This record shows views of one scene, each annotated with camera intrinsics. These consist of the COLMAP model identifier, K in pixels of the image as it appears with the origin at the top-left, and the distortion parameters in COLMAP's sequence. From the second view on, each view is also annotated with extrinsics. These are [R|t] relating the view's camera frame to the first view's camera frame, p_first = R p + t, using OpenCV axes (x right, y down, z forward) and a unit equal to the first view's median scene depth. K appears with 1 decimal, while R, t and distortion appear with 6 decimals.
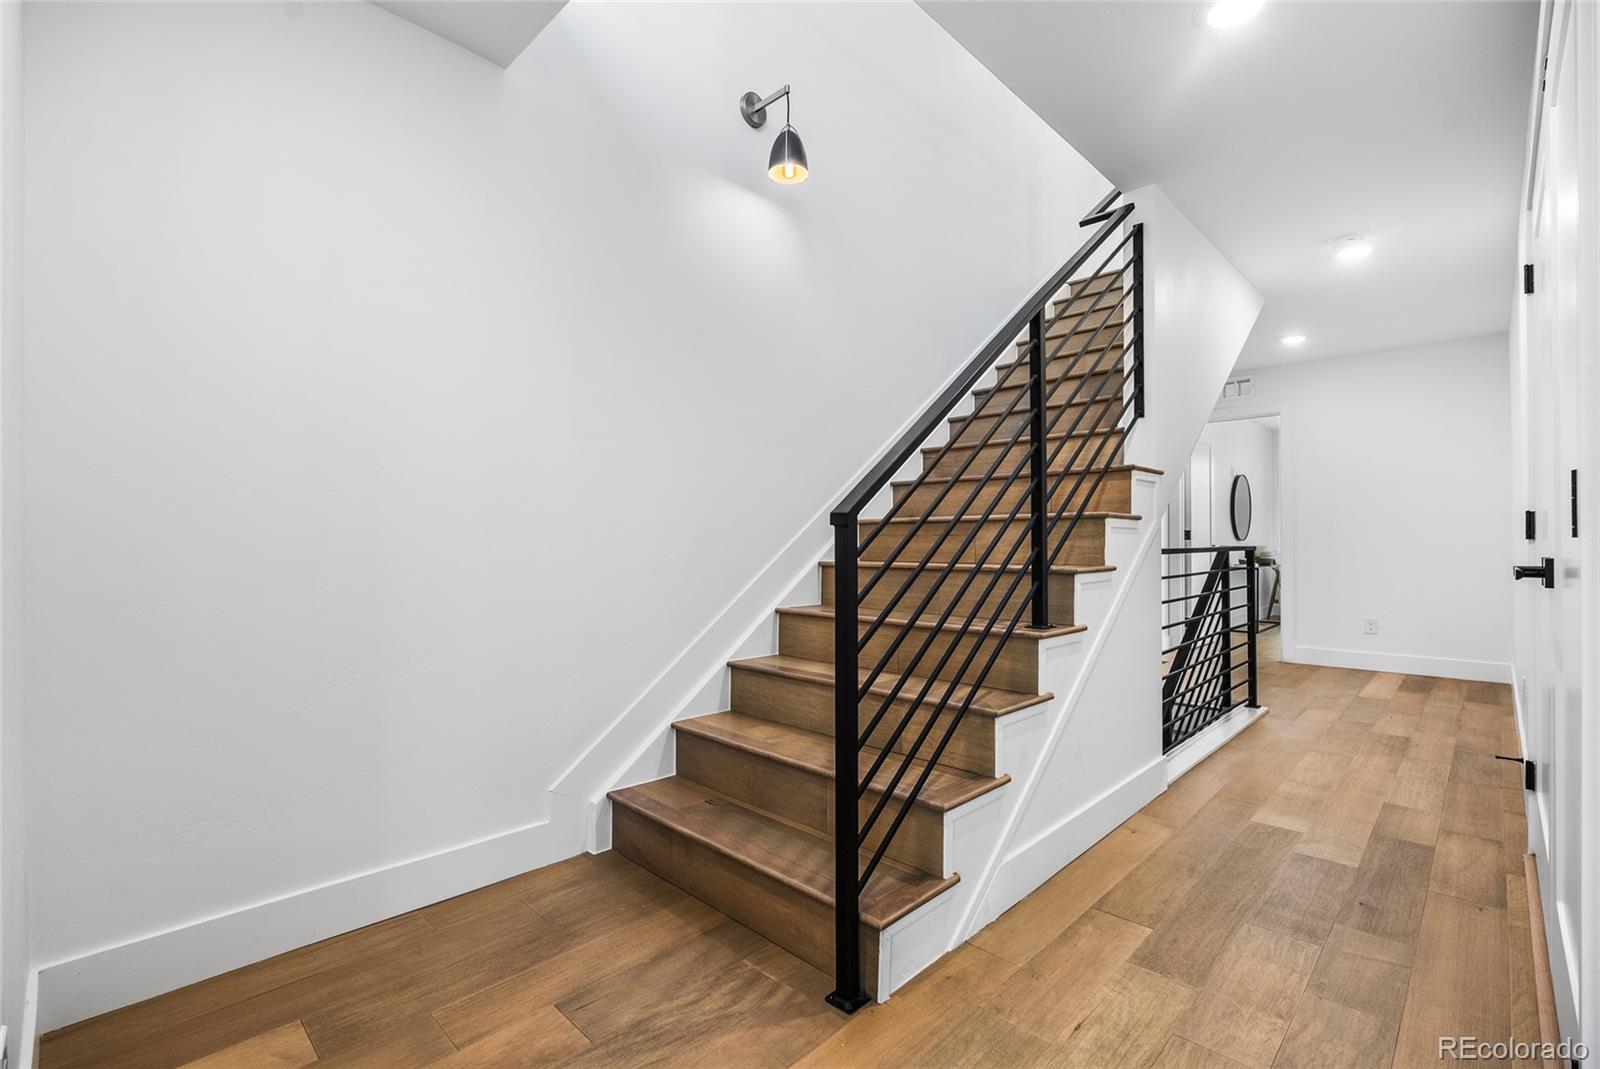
lens RADIAL K [[721.2, 0, 797.1], [0, 721.2, 532.5], [0, 0, 1]] dist [-0.000079, -0.000257]
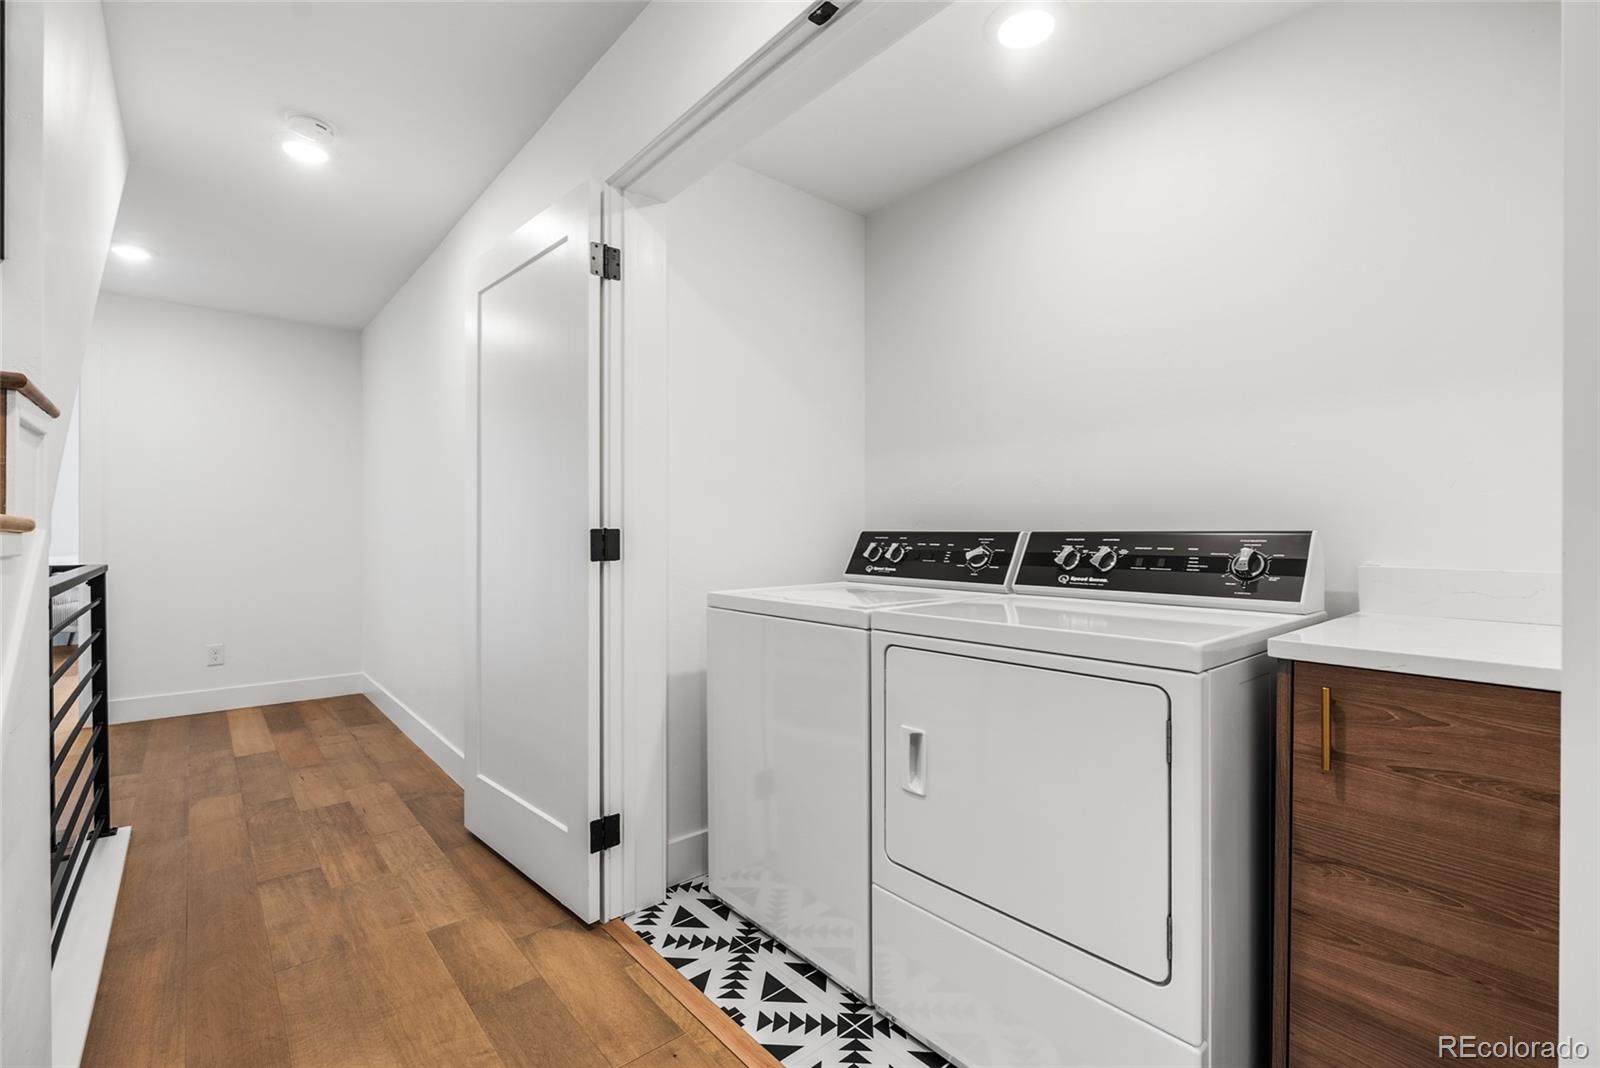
lens RADIAL K [[721.2, 0, 799.3], [0, 721.2, 530.3], [0, 0, 1]] dist [-0.000079, -0.000257]
pose [[0.100533, 0.002727, 0.994930, 0.138502], [-0.006383, 0.999977, -0.002096, -0.018219], [-0.994913, -0.006140, 0.100548, 0.531089]]
